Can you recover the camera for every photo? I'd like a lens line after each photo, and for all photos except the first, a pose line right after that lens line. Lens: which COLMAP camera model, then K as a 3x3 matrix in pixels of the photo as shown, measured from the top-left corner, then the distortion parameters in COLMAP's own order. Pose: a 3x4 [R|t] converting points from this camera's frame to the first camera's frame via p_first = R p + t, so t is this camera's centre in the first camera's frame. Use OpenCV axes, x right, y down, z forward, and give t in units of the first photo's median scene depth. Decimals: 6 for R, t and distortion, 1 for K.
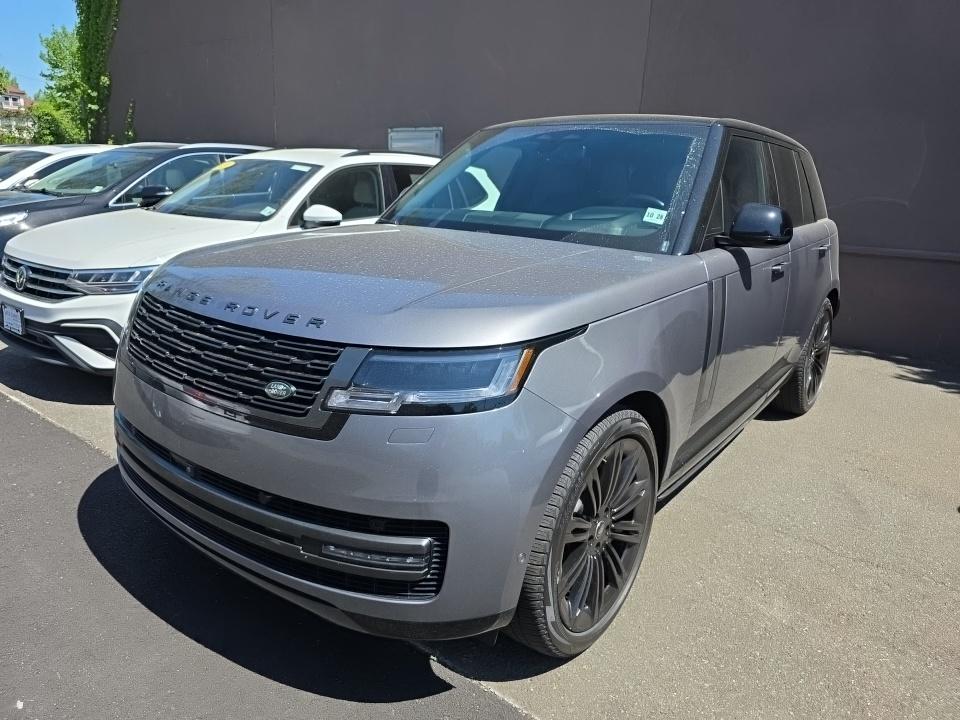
lens RADIAL K [[649.9, 0, 478.2], [0, 649.9, 365.3], [0, 0, 1]] dist [0.041474, -0.033848]
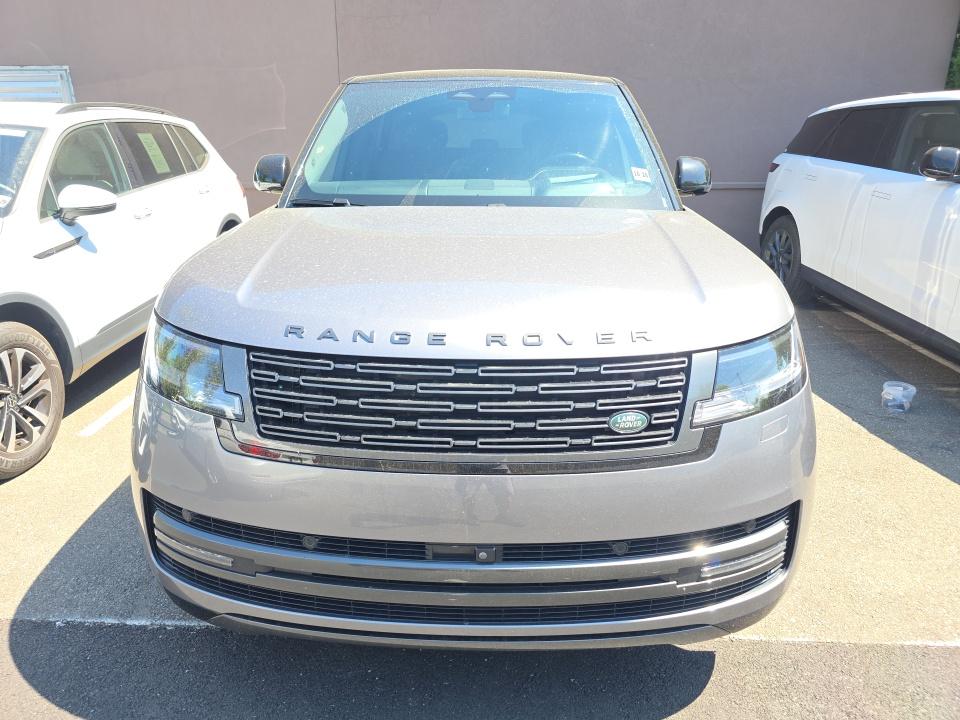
lens RADIAL K [[649.9, 0, 478.2], [0, 649.9, 365.3], [0, 0, 1]] dist [0.041474, -0.033848]
pose [[0.805958, -0.234264, 0.543647, -0.642007], [0.188454, 0.972122, 0.139515, -0.134205], [-0.561174, -0.009991, 0.827637, 0.284989]]
